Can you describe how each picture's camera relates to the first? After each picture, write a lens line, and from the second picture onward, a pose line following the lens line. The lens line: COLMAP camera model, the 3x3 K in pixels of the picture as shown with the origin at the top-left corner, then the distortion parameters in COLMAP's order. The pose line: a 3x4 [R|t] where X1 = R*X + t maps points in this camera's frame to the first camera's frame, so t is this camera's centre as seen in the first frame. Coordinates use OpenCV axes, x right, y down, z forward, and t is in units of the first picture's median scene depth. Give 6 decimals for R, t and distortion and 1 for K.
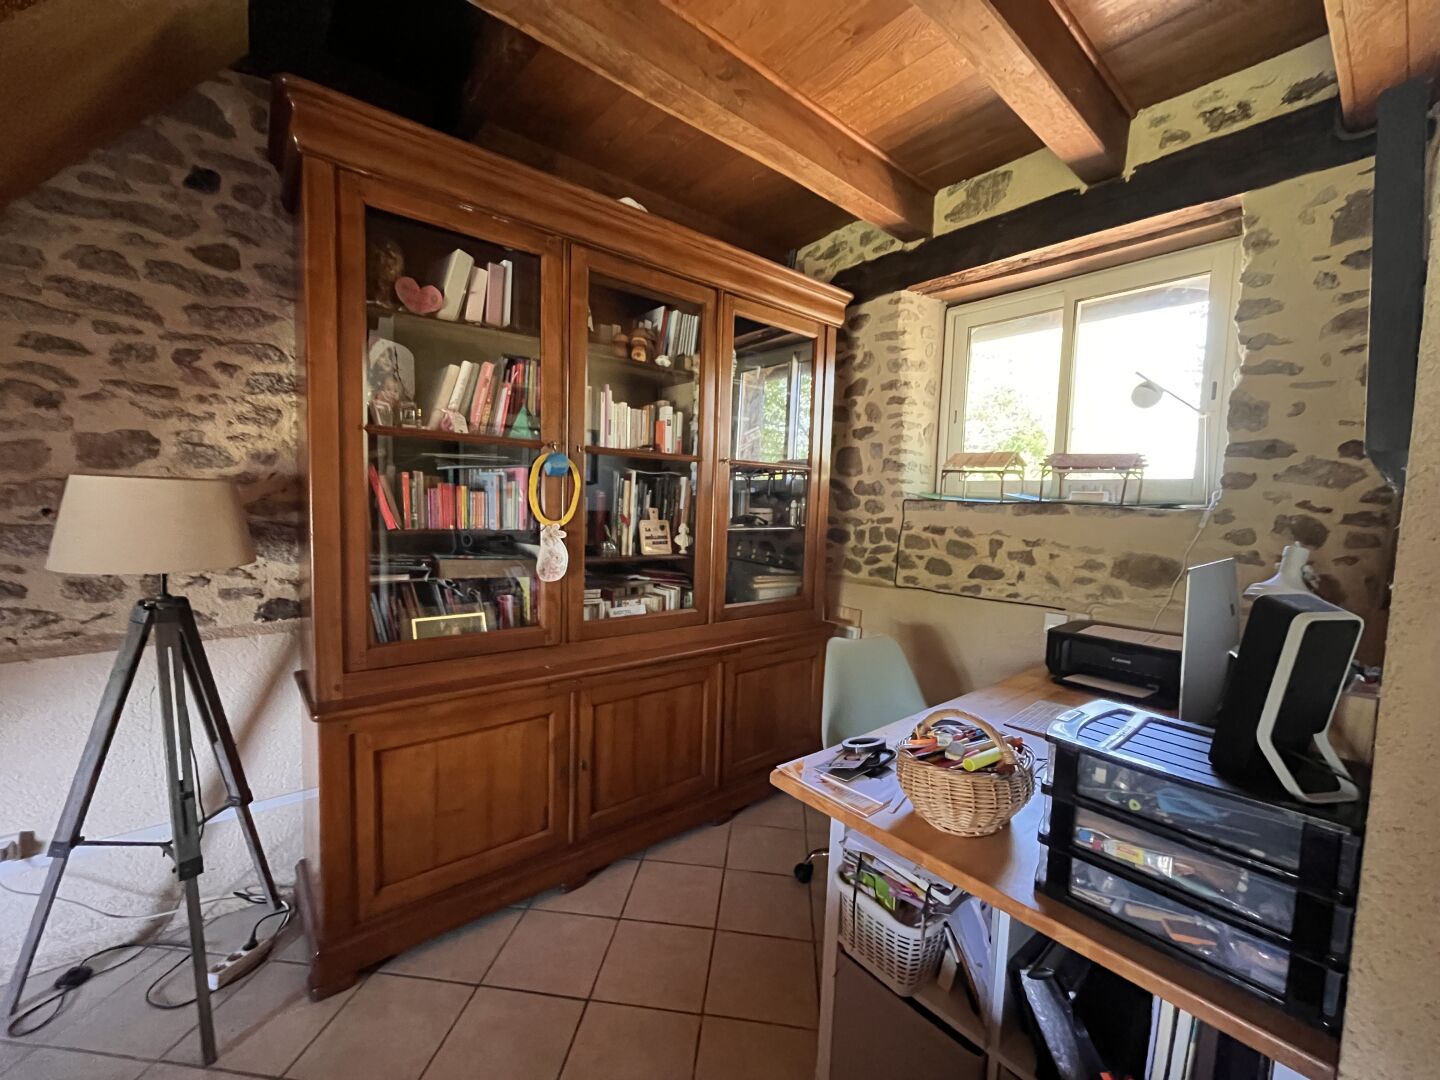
lens RADIAL K [[585.6, 0, 715.5], [0, 585.6, 541.3], [0, 0, 1]] dist [-0.006898, 0.000609]
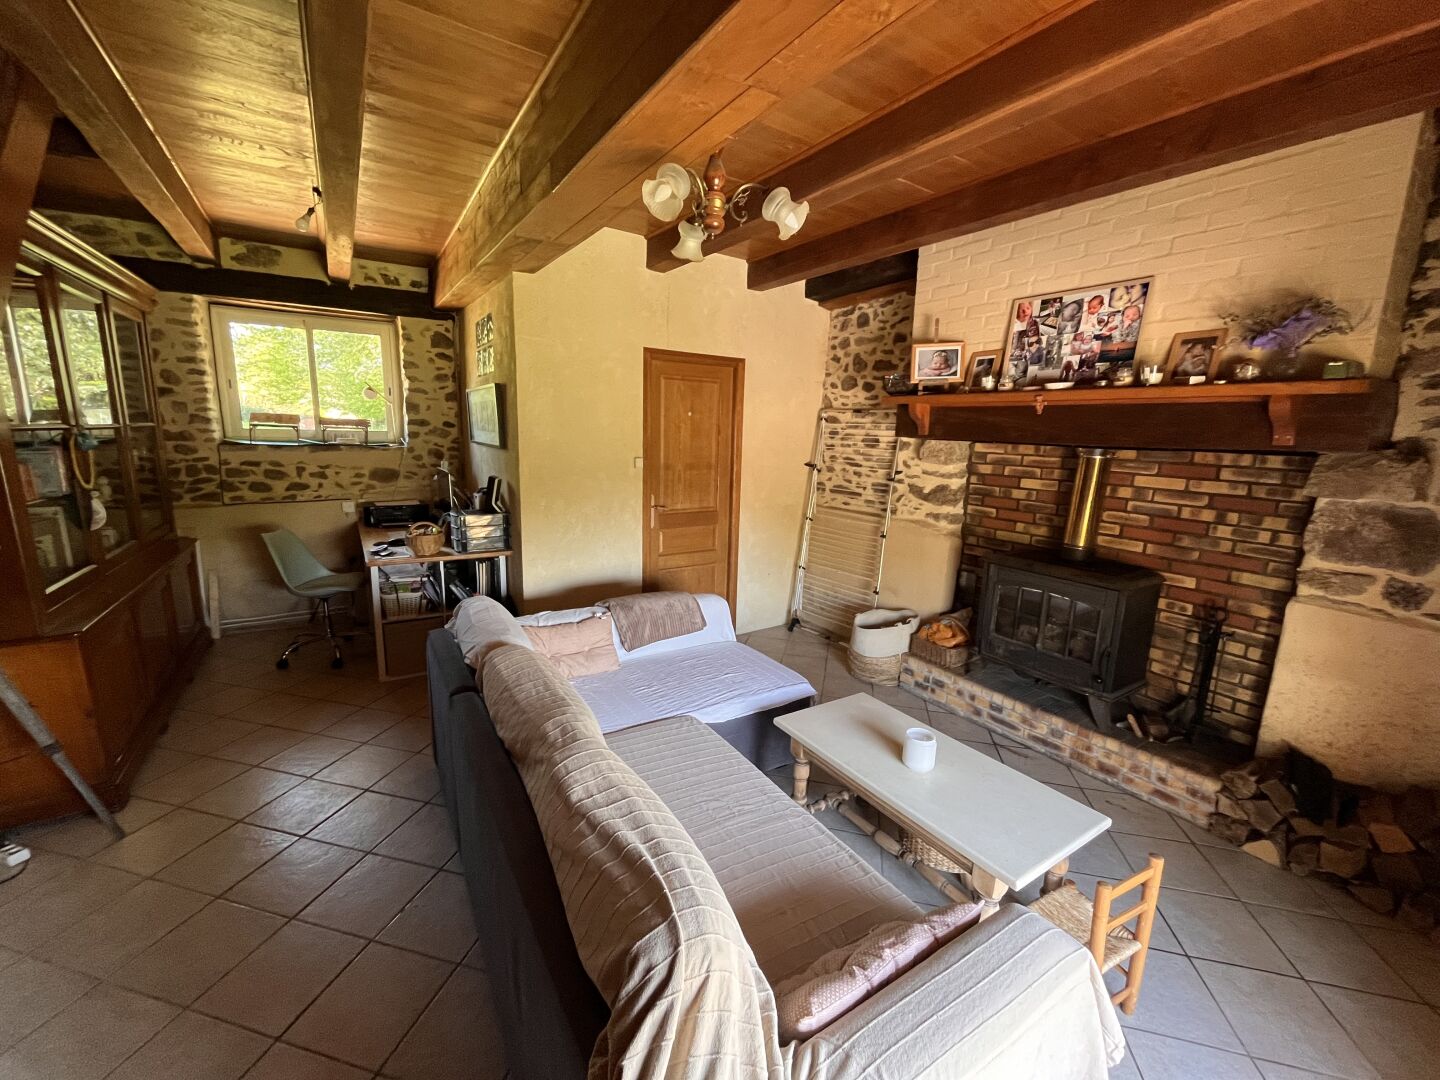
lens RADIAL K [[585.6, 0, 717.1], [0, 585.6, 541.6], [0, 0, 1]] dist [-0.006898, 0.000609]
pose [[0.134034, -0.210956, 0.968263, -2.225410], [0.047791, 0.977318, 0.206313, -0.172527], [-0.989824, 0.018621, 0.141076, -0.964735]]
